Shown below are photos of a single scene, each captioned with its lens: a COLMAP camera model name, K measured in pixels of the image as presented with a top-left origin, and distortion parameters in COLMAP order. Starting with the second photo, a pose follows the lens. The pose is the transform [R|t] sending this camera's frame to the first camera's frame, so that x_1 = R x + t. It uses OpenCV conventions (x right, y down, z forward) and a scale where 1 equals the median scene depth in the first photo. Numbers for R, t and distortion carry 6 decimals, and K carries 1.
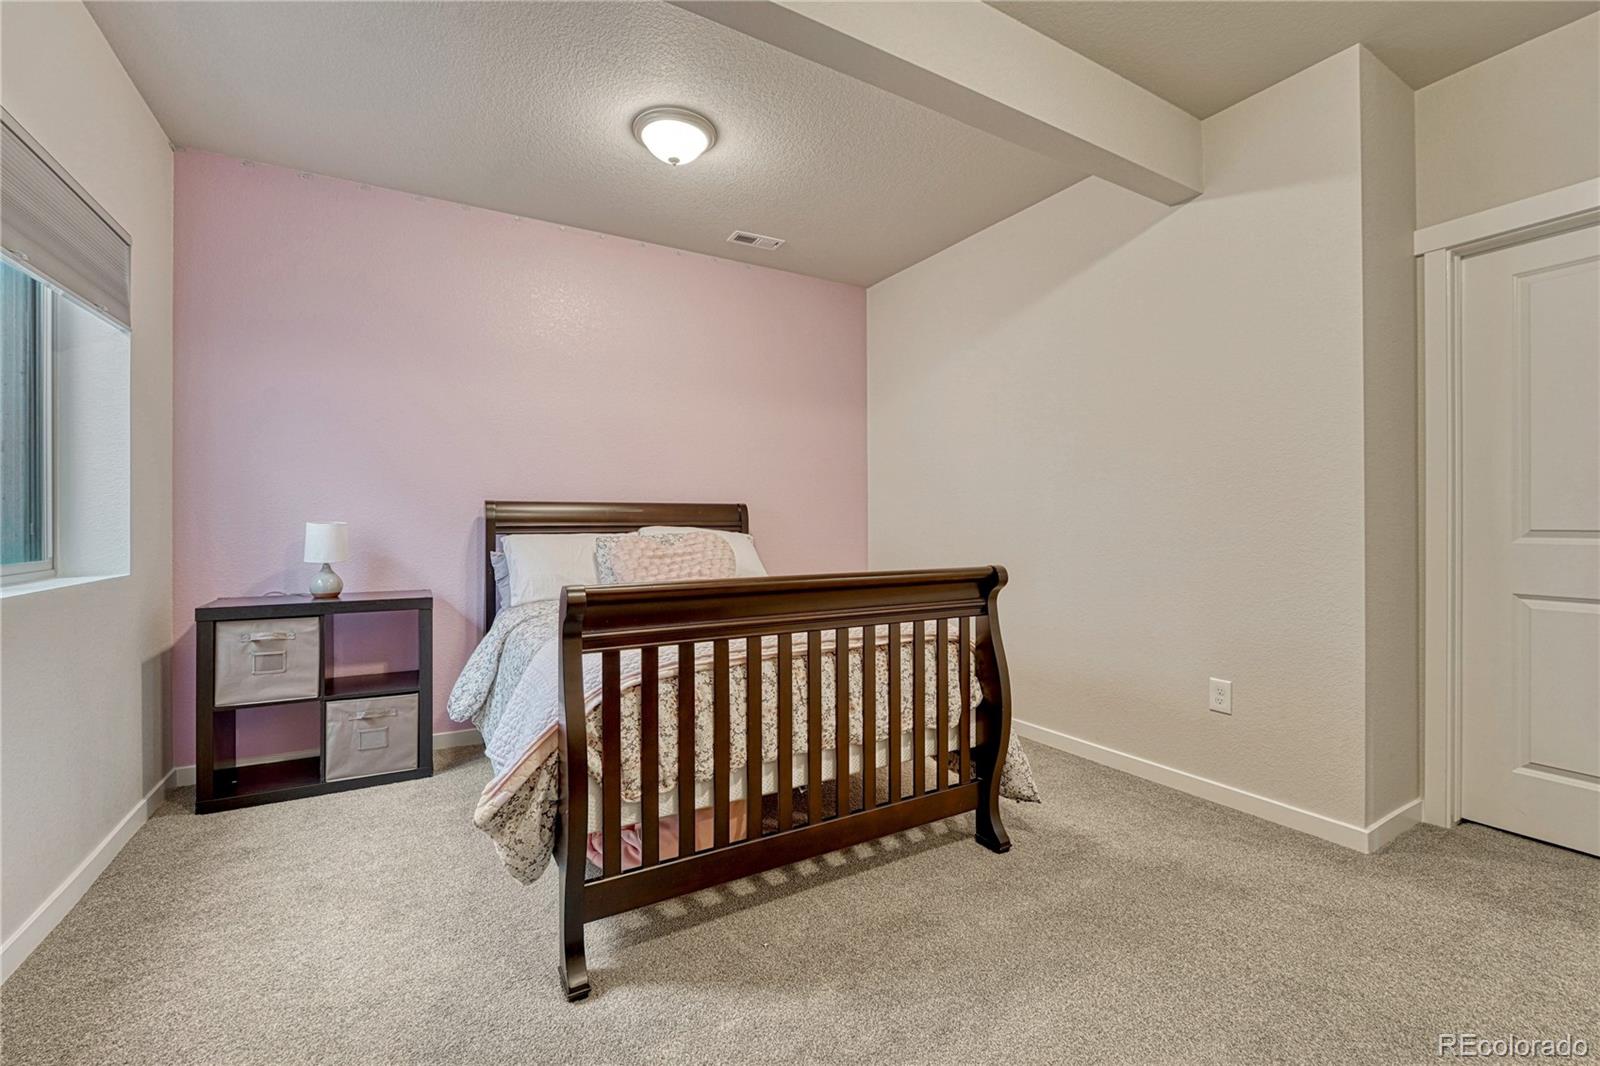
lens RADIAL K [[660.4, 0, 787.6], [0, 660.4, 531.7], [0, 0, 1]] dist [-0.004435, -0.000593]
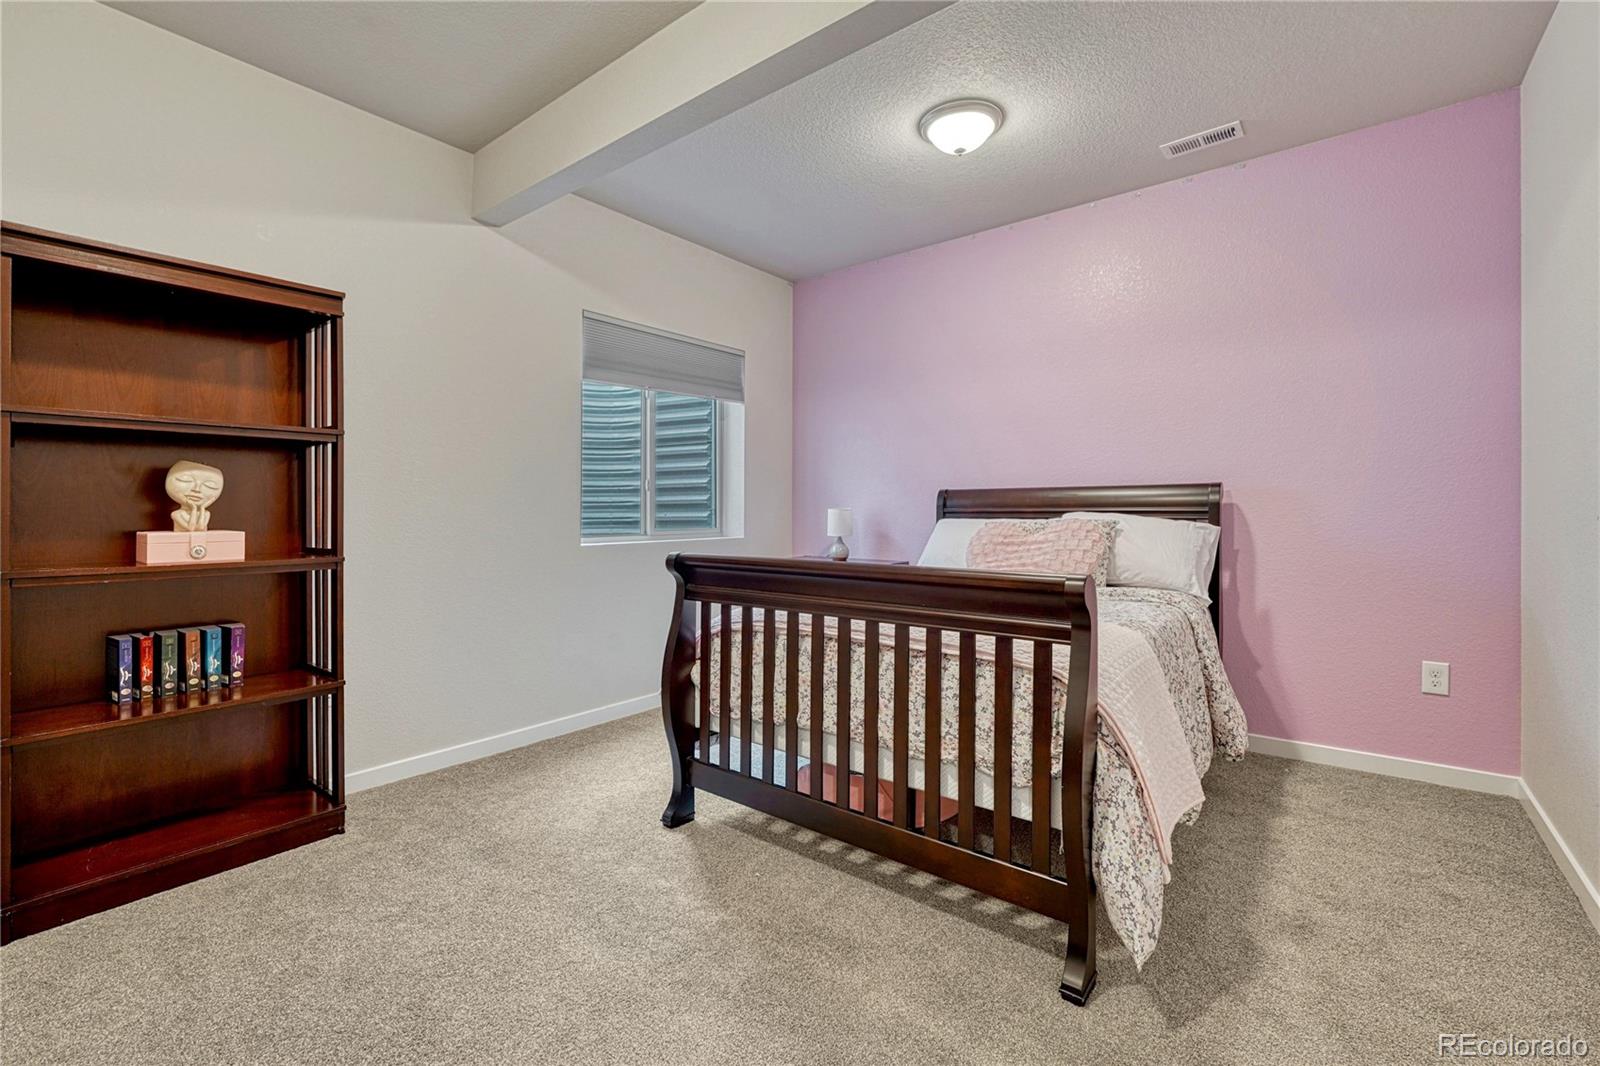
lens RADIAL K [[681.6, 0, 811.0], [0, 681.6, 507.0], [0, 0, 1]] dist [-0.002681, -0.000189]
pose [[0.382608, -0.000406, -0.923911, 0.913408], [-0.009632, 0.999944, -0.004429, -0.013549], [0.923860, 0.010594, 0.382583, 0.510156]]
